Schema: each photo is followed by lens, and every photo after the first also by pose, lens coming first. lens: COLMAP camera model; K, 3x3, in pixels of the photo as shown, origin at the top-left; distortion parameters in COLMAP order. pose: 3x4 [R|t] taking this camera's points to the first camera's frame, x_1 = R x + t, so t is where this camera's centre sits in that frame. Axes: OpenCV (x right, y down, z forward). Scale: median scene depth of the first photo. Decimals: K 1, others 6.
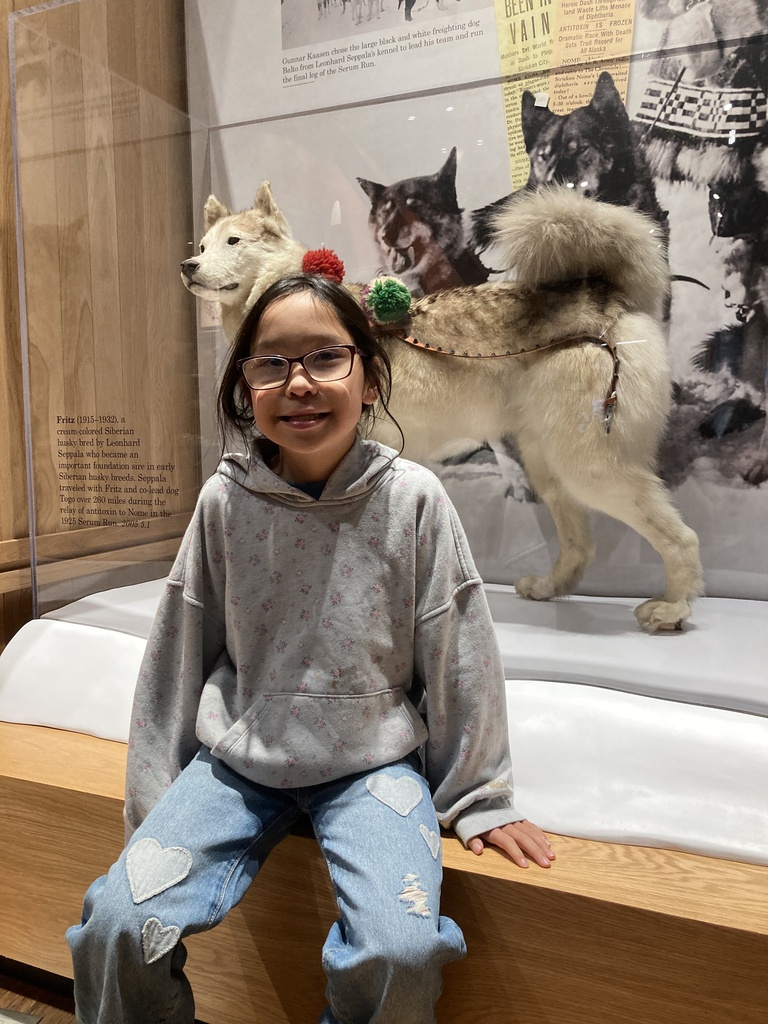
lens RADIAL K [[854.7, 0, 383.1], [0, 854.7, 510.7], [0, 0, 1]] dist [-0.001951, 0.003435]
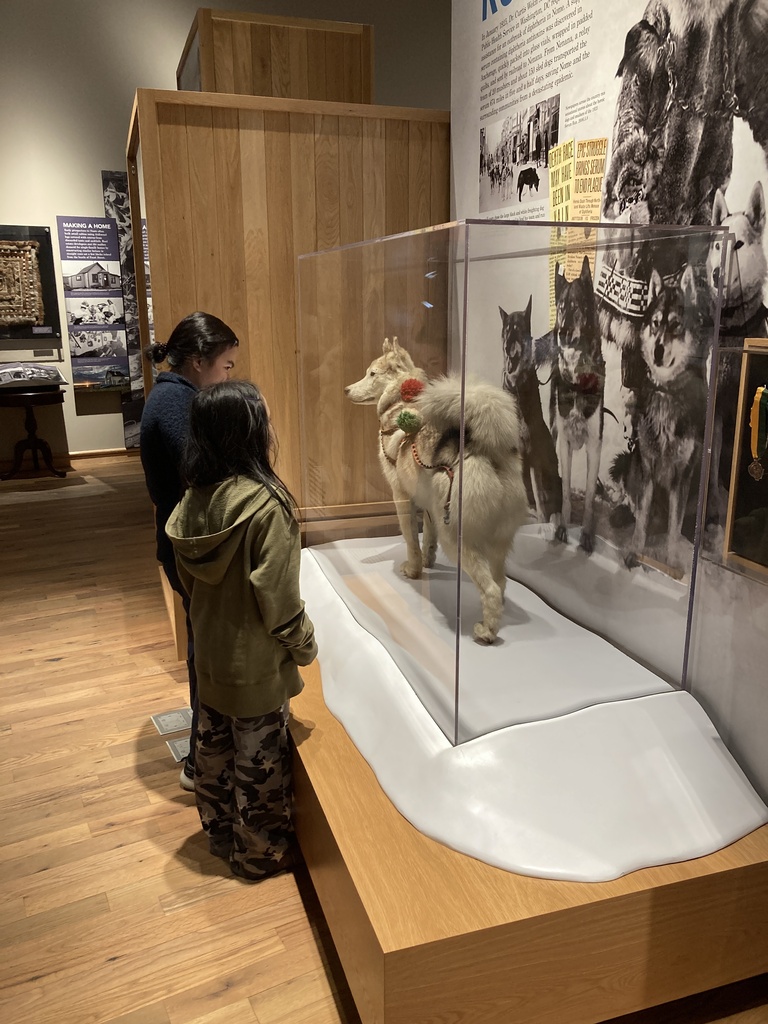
lens RADIAL K [[854.7, 0, 384.8], [0, 854.7, 513.9], [0, 0, 1]] dist [-0.001951, 0.003435]
pose [[0.655546, 0.191288, -0.730526, 1.170738], [-0.068339, 0.978443, 0.194880, -0.358810], [0.752057, -0.077830, 0.654487, -0.196320]]
